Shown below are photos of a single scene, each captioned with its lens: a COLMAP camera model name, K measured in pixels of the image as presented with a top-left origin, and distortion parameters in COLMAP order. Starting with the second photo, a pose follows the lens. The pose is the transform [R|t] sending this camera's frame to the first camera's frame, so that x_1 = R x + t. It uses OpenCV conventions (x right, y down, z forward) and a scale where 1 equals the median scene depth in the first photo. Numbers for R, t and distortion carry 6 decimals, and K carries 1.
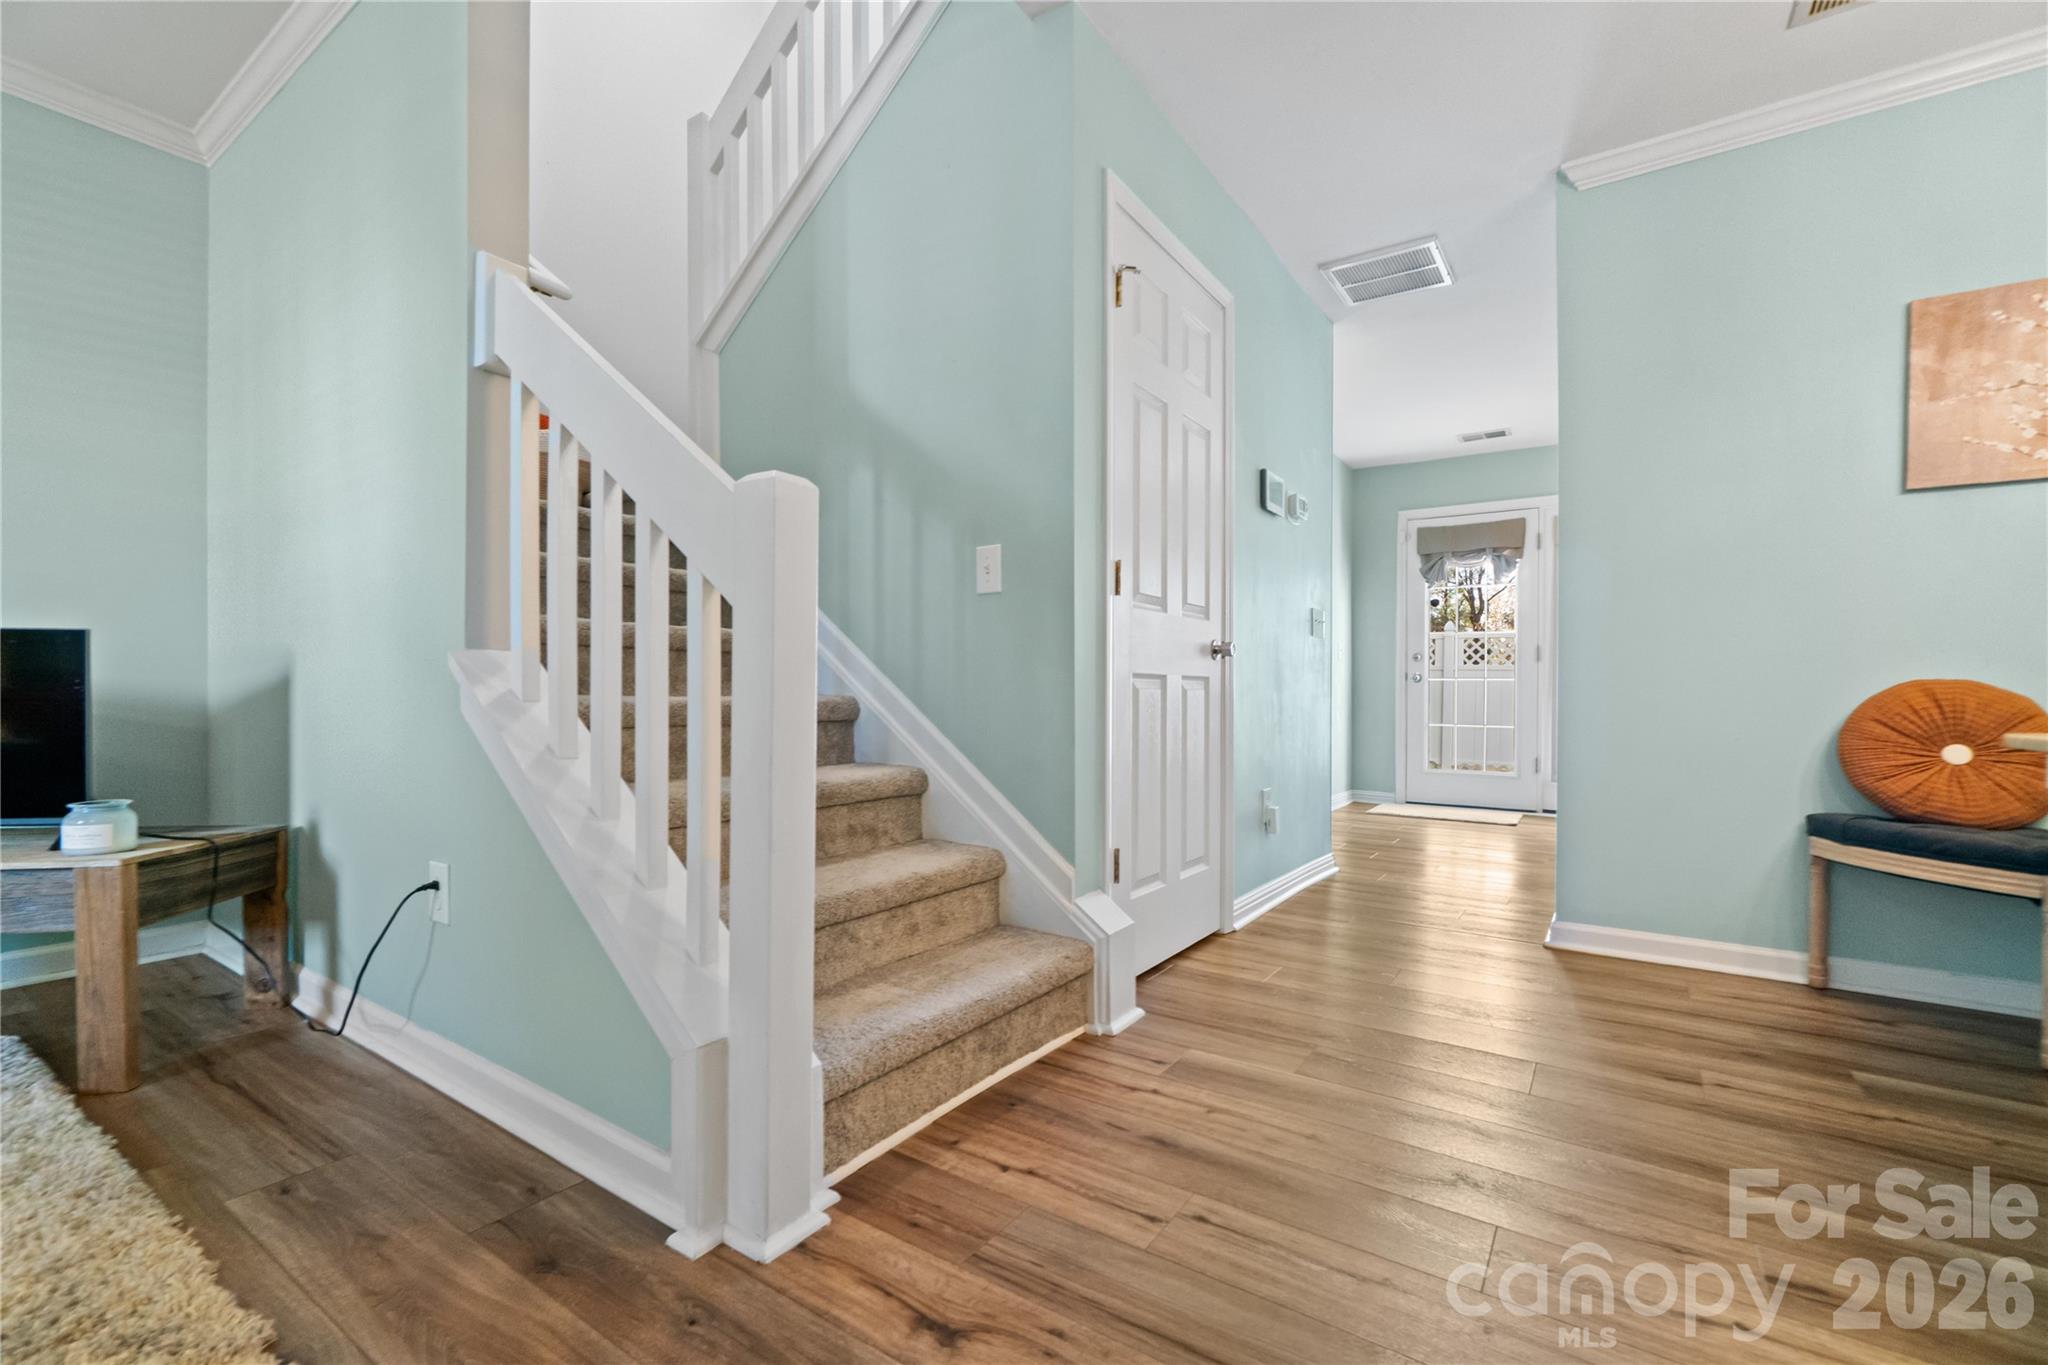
lens RADIAL K [[893.3, 0, 1013.9], [0, 893.3, 689.8], [0, 0, 1]] dist [0.001923, -0.000349]
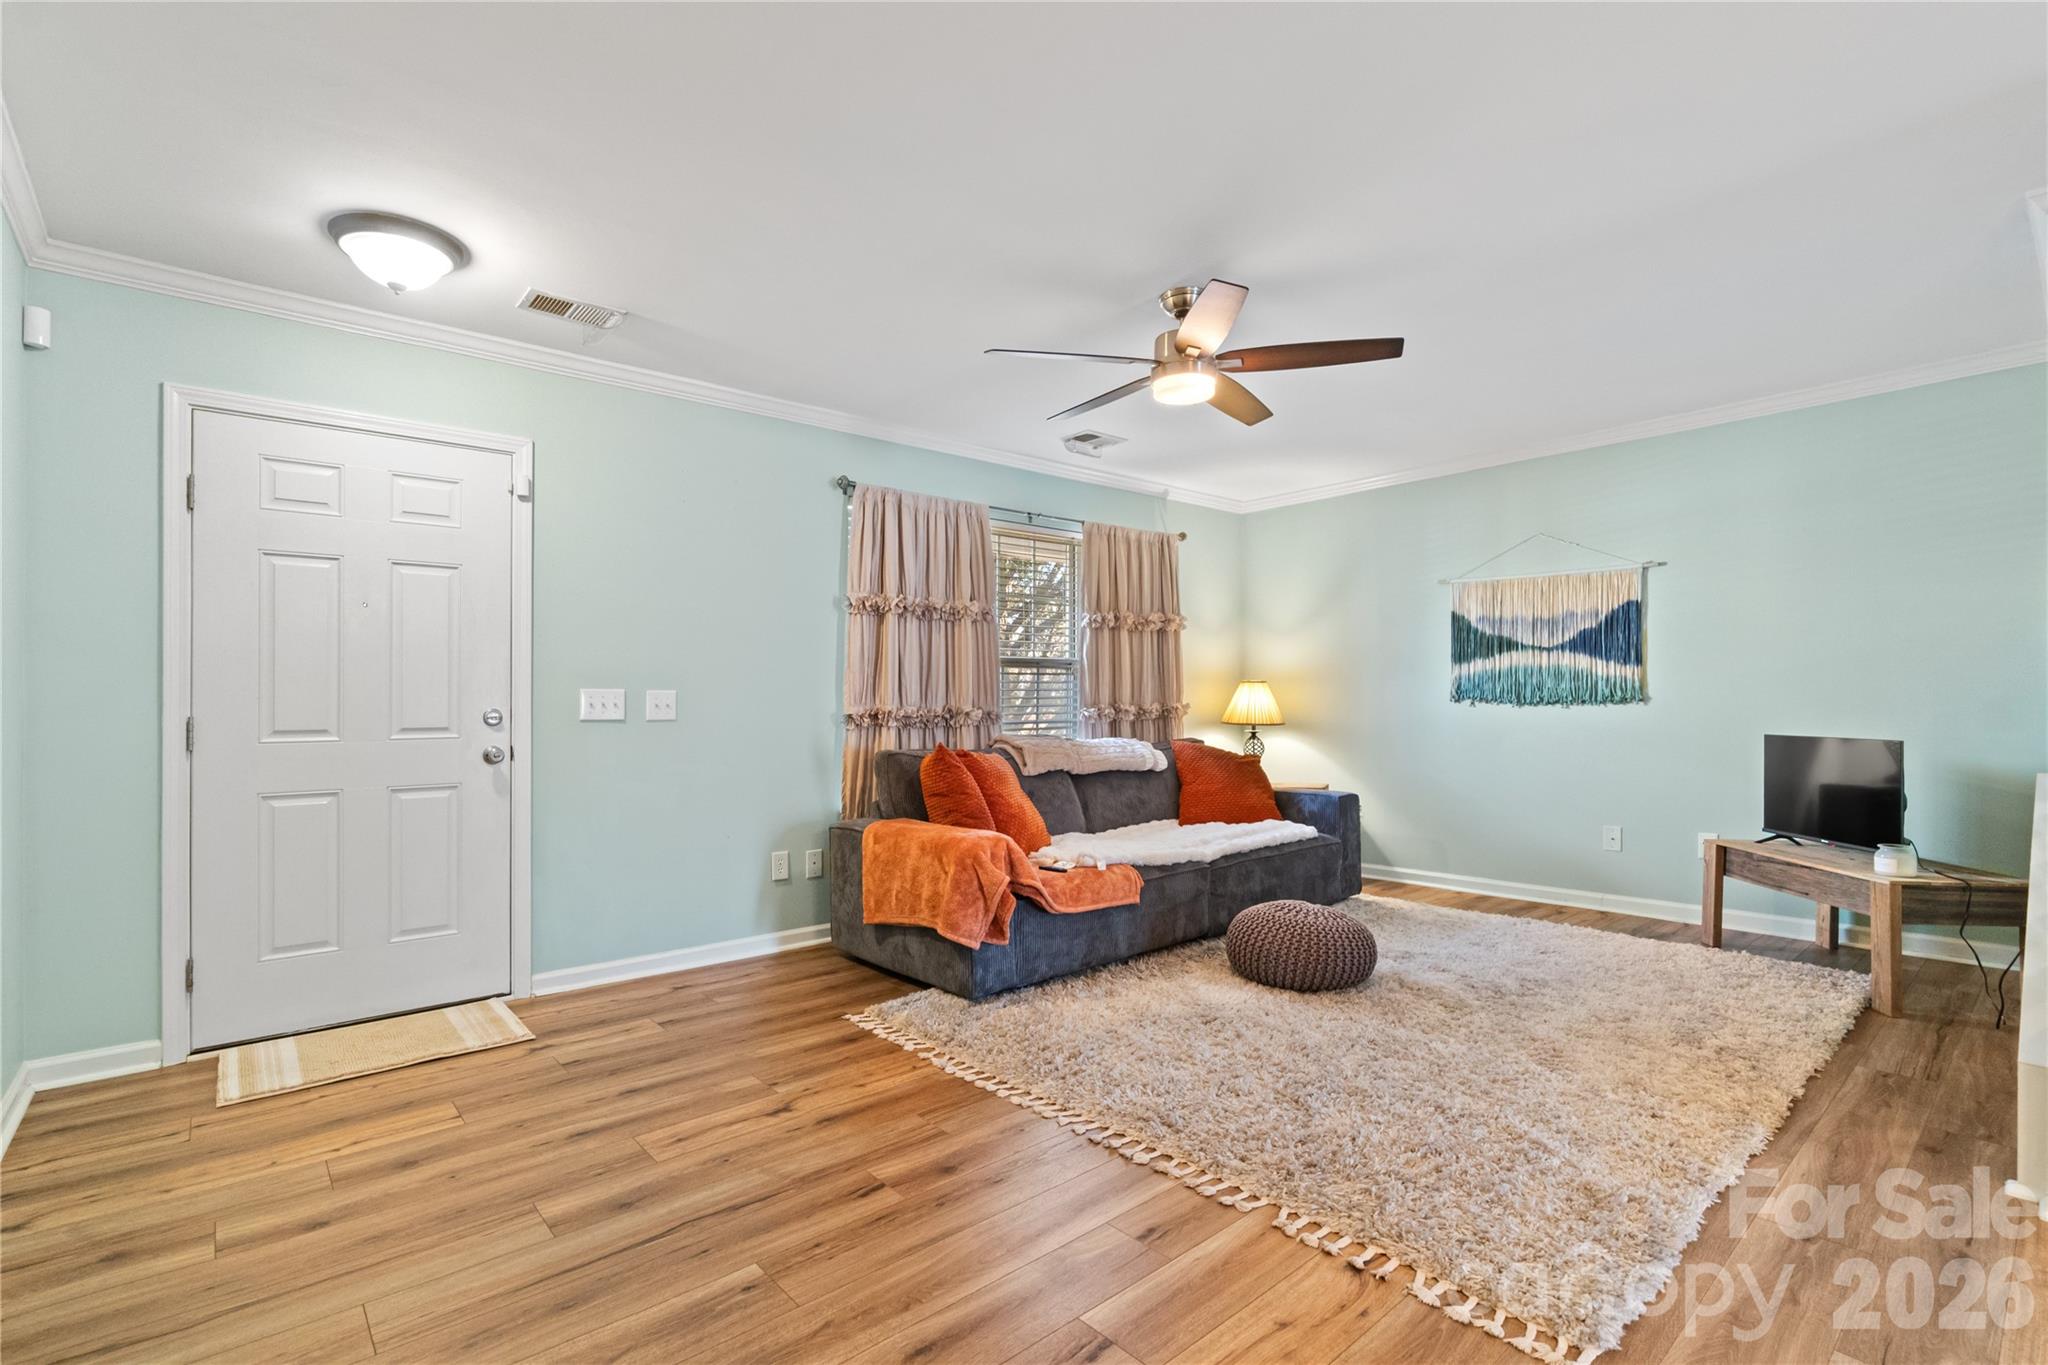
lens RADIAL K [[933.5, 0, 1020.0], [0, 933.5, 698.1], [0, 0, 1]] dist [-0.009903, -0.000278]
pose [[-0.243951, -0.016375, -0.969649, 1.147279], [0.004298, 0.999829, -0.017966, -0.136082], [0.969778, -0.008550, -0.243839, -0.175978]]
